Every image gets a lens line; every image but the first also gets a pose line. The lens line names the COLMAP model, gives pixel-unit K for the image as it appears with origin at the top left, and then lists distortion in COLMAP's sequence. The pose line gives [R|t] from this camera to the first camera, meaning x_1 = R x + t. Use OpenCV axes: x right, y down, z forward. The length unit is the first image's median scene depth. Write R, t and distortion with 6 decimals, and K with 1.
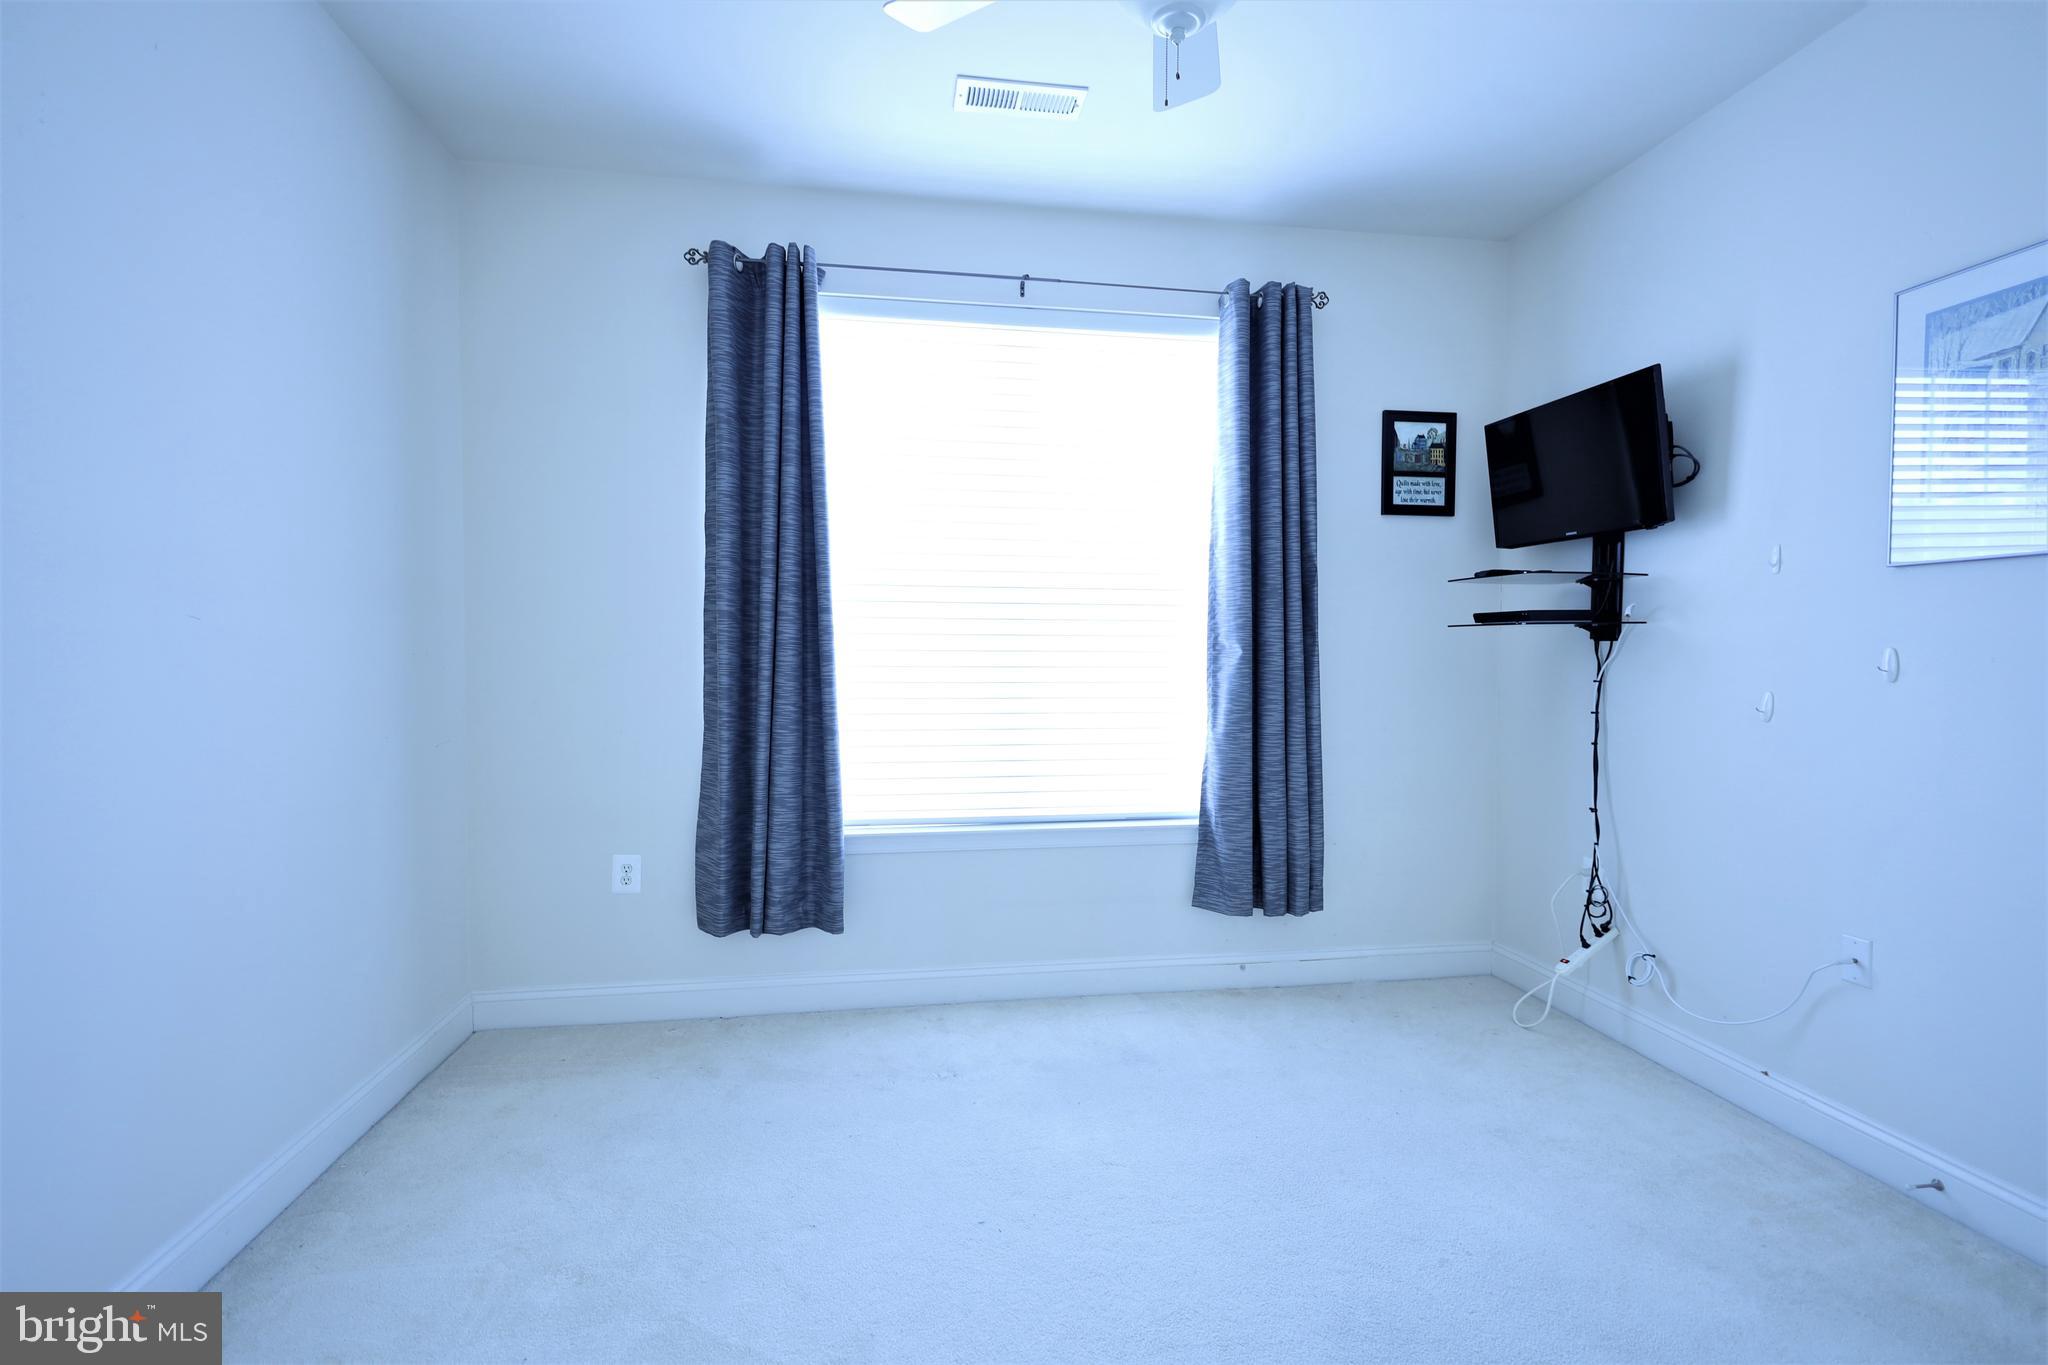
lens RADIAL K [[986.7, 0, 1024.0], [0, 986.7, 682.5], [0, 0, 1]] dist [-0.000217, 0.000356]
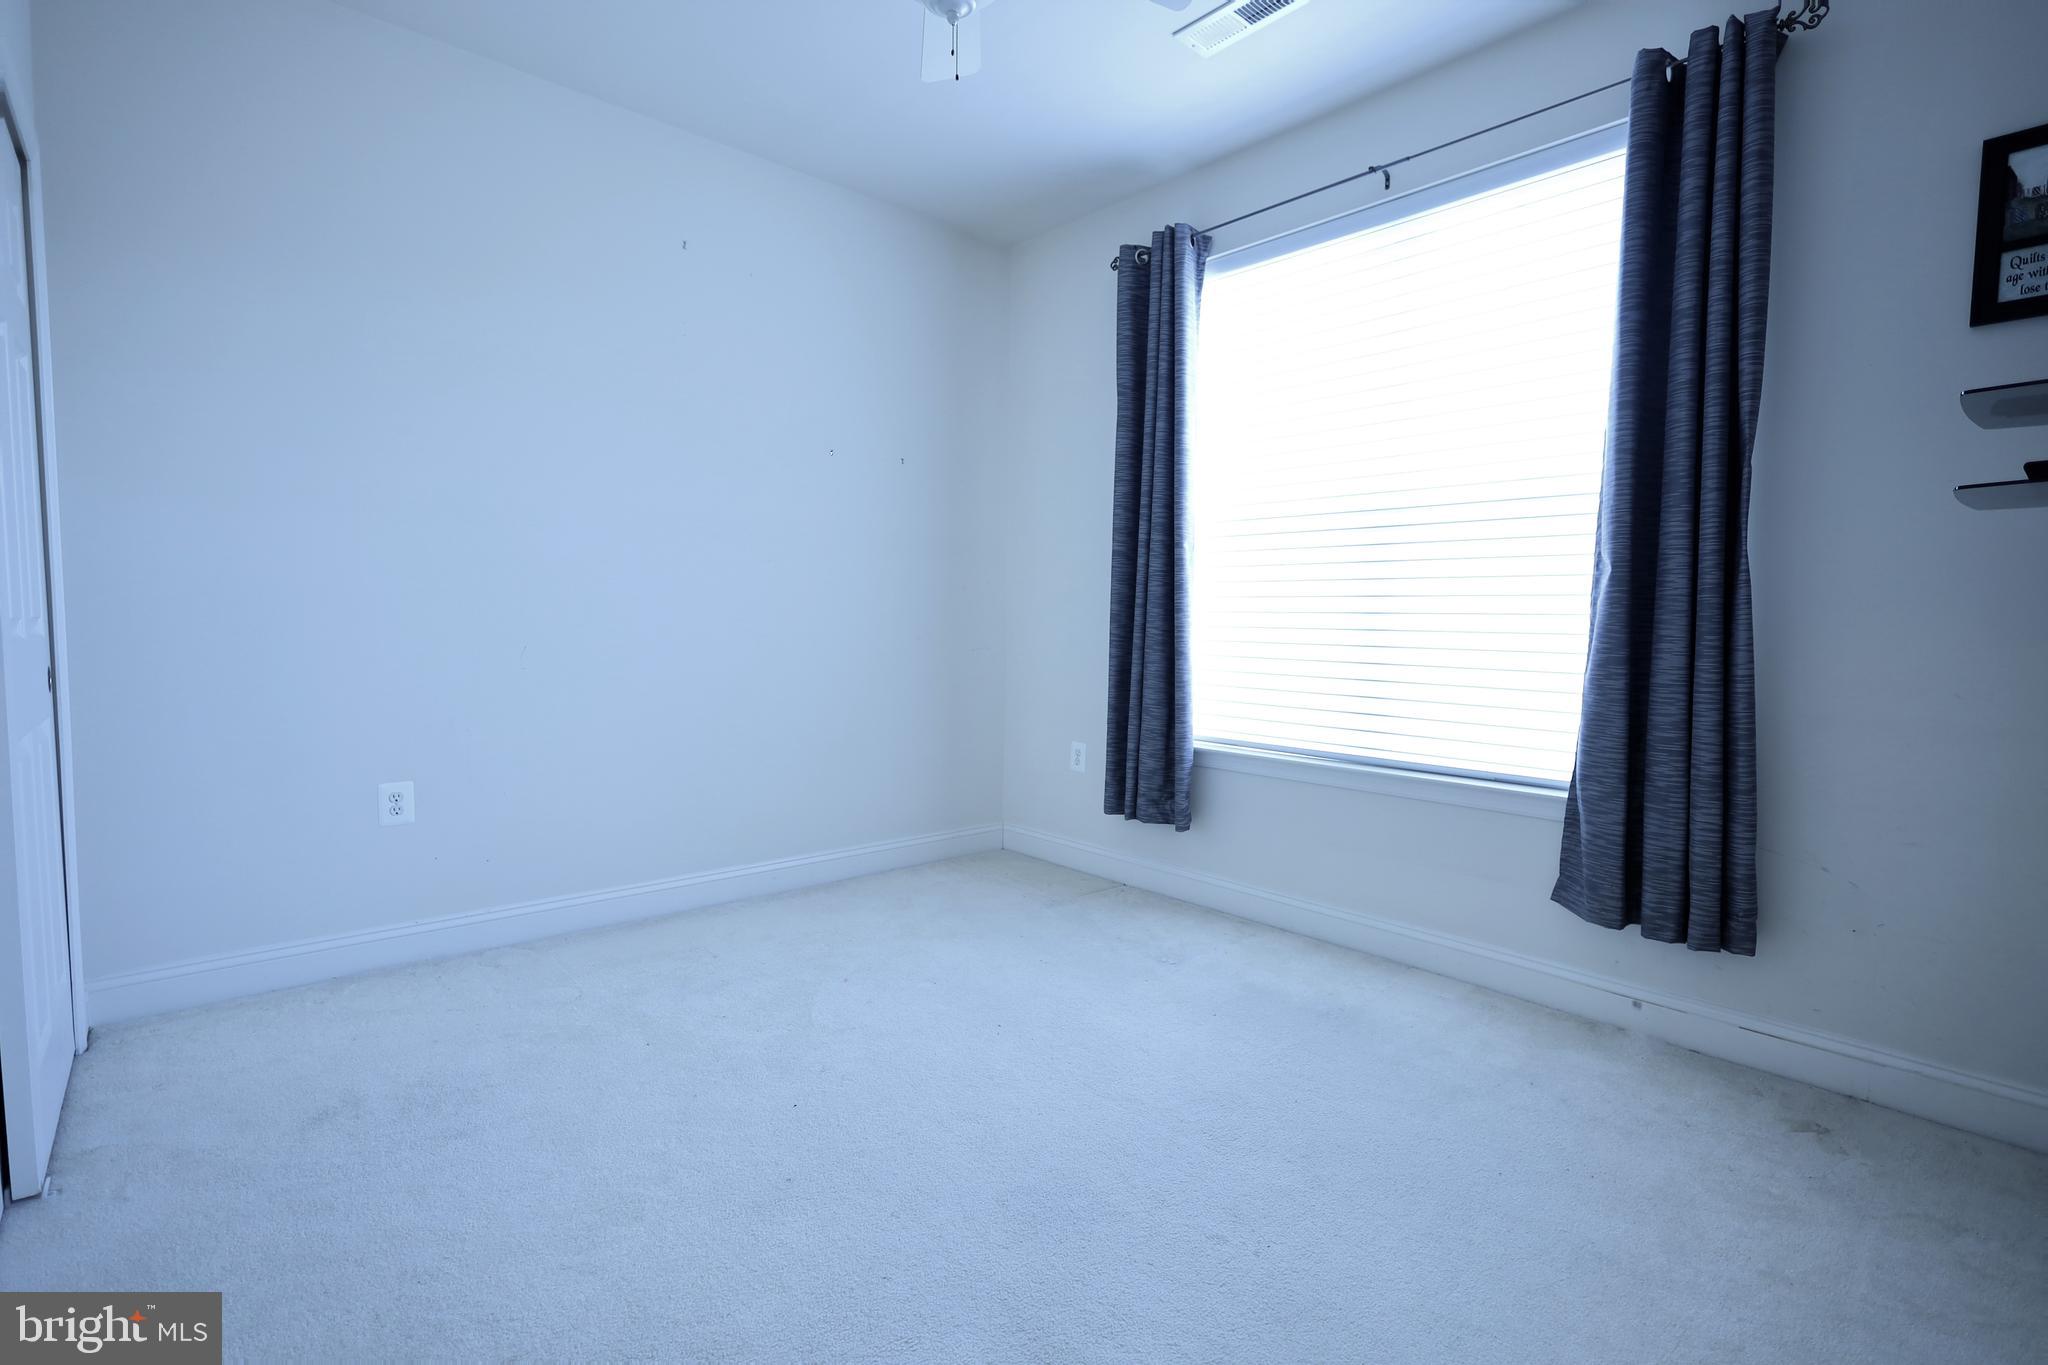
lens RADIAL K [[986.7, 0, 1024.0], [0, 986.7, 682.5], [0, 0, 1]] dist [-0.000217, 0.000356]
pose [[0.515415, 0.058373, -0.854950, 0.630704], [-0.038493, 0.998247, 0.044951, 0.037133], [0.856076, 0.009741, 0.516758, 0.243779]]
